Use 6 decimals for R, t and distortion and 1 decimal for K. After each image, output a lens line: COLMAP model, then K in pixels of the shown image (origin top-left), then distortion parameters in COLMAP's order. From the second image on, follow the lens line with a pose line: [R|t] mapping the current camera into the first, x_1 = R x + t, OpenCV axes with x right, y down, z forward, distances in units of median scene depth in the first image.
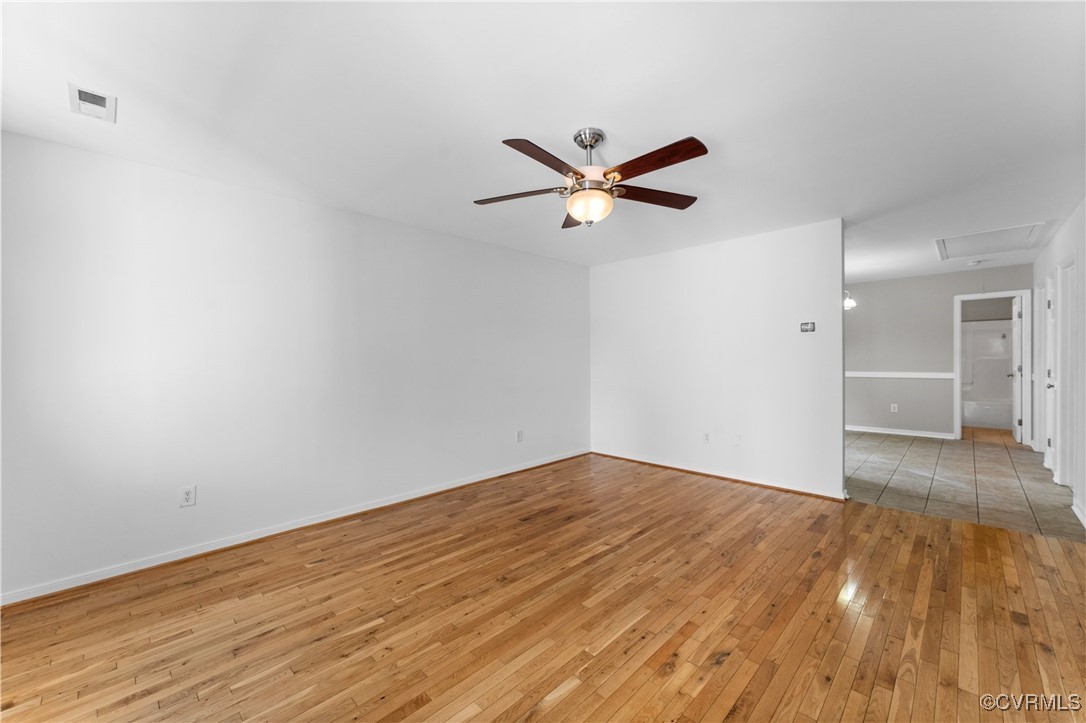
lens RADIAL K [[431.6, 0, 541.2], [0, 431.6, 364.0], [0, 0, 1]] dist [0.000162, 0.000480]
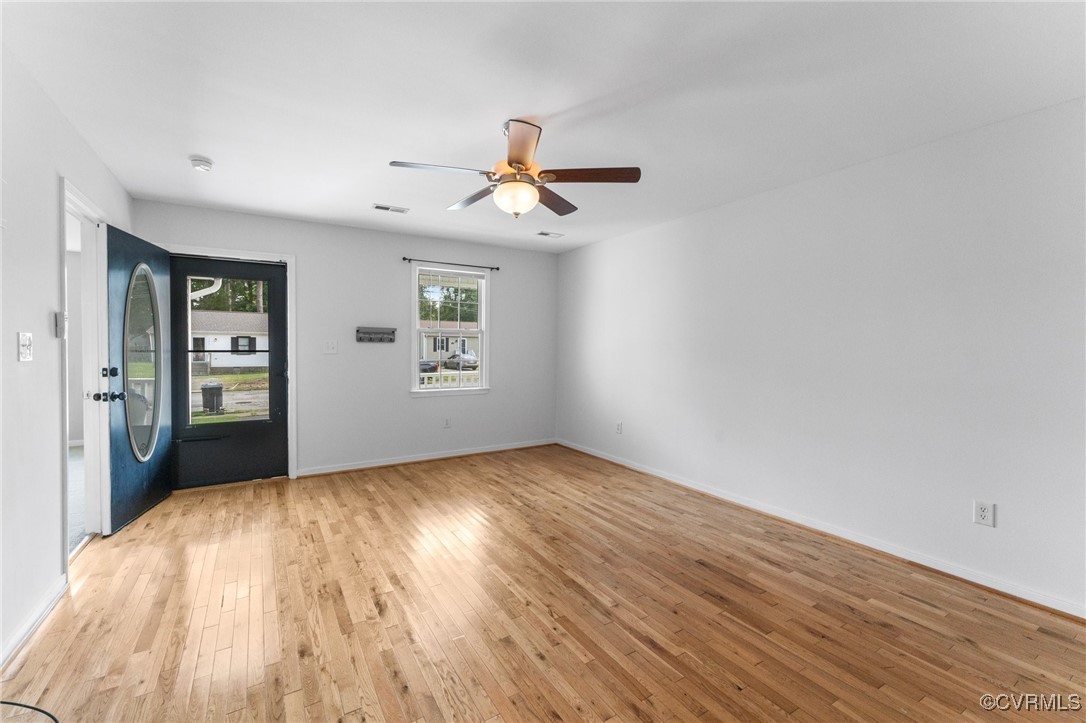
lens RADIAL K [[455.3, 0, 535.0], [0, 455.3, 358.7], [0, 0, 1]] dist [0.002389, 0.000239]
pose [[-0.244465, 0.033189, -0.969090, 0.885049], [-0.021283, 0.998990, 0.039582, -0.021485], [0.969425, 0.030301, -0.243512, 1.012140]]
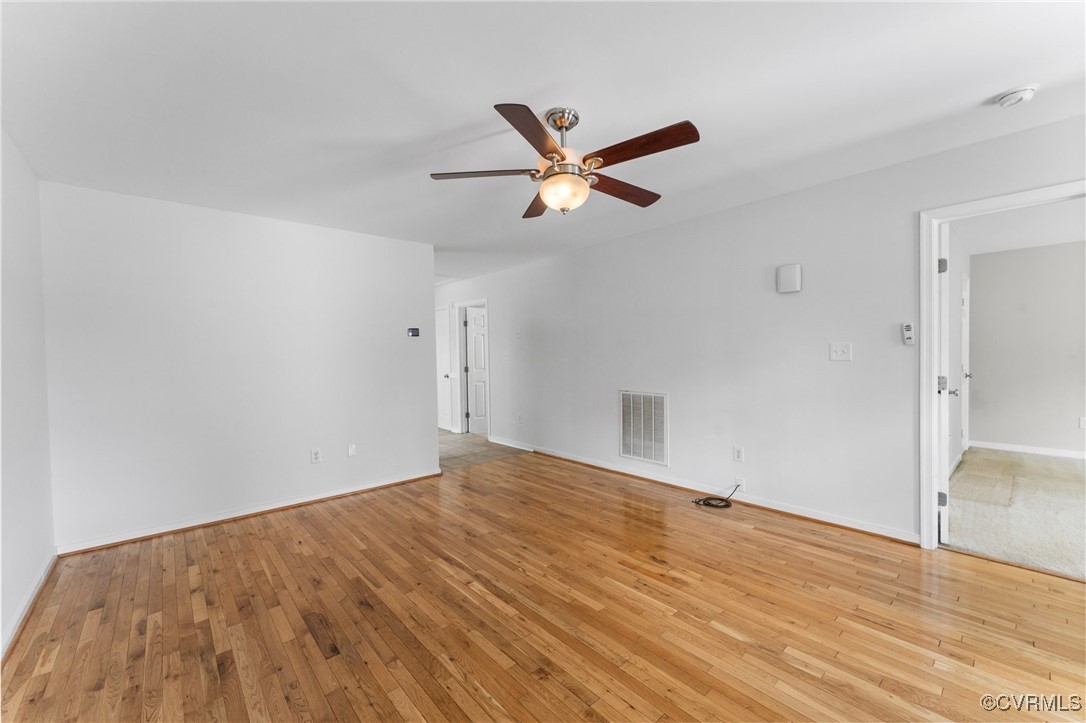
lens RADIAL K [[431.6, 0, 541.2], [0, 431.6, 364.0], [0, 0, 1]] dist [0.000162, 0.000480]
pose [[0.071189, -0.015919, 0.997336, -0.635902], [0.033393, 0.999350, 0.013568, -0.007240], [-0.996904, 0.032339, 0.071674, 0.766719]]
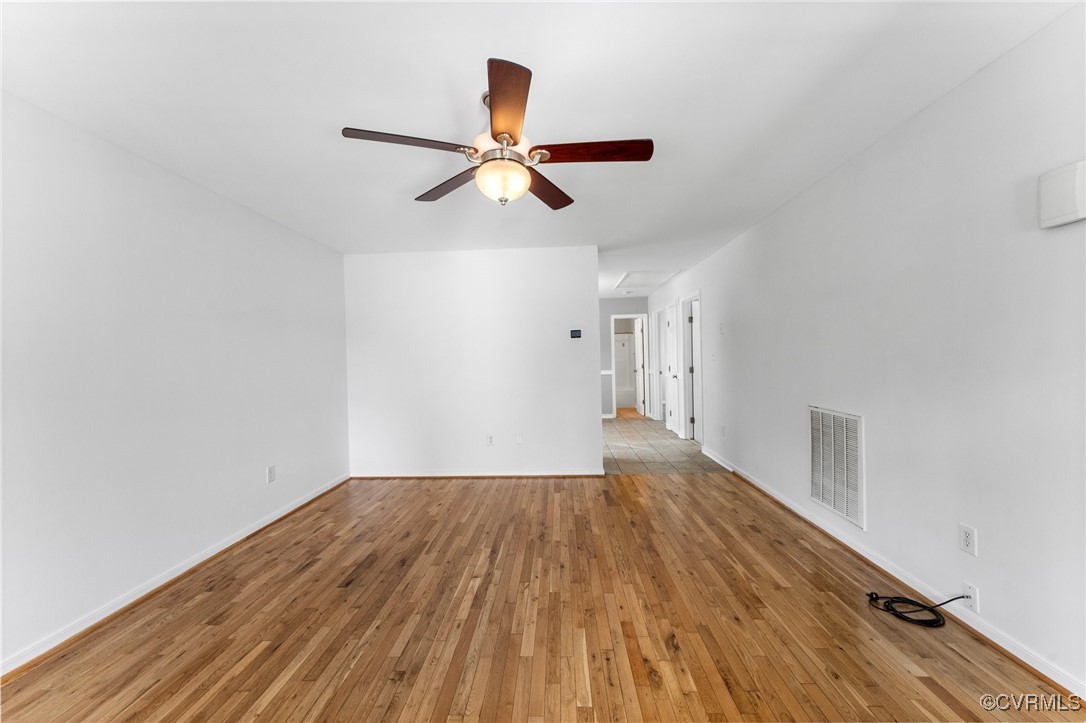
lens RADIAL K [[431.6, 0, 541.2], [0, 431.6, 364.0], [0, 0, 1]] dist [0.000162, 0.000480]
pose [[0.741764, -0.017982, 0.670420, -0.312494], [0.027463, 0.999616, -0.003575, -0.001864], [-0.670099, 0.021063, 0.741973, 0.254126]]
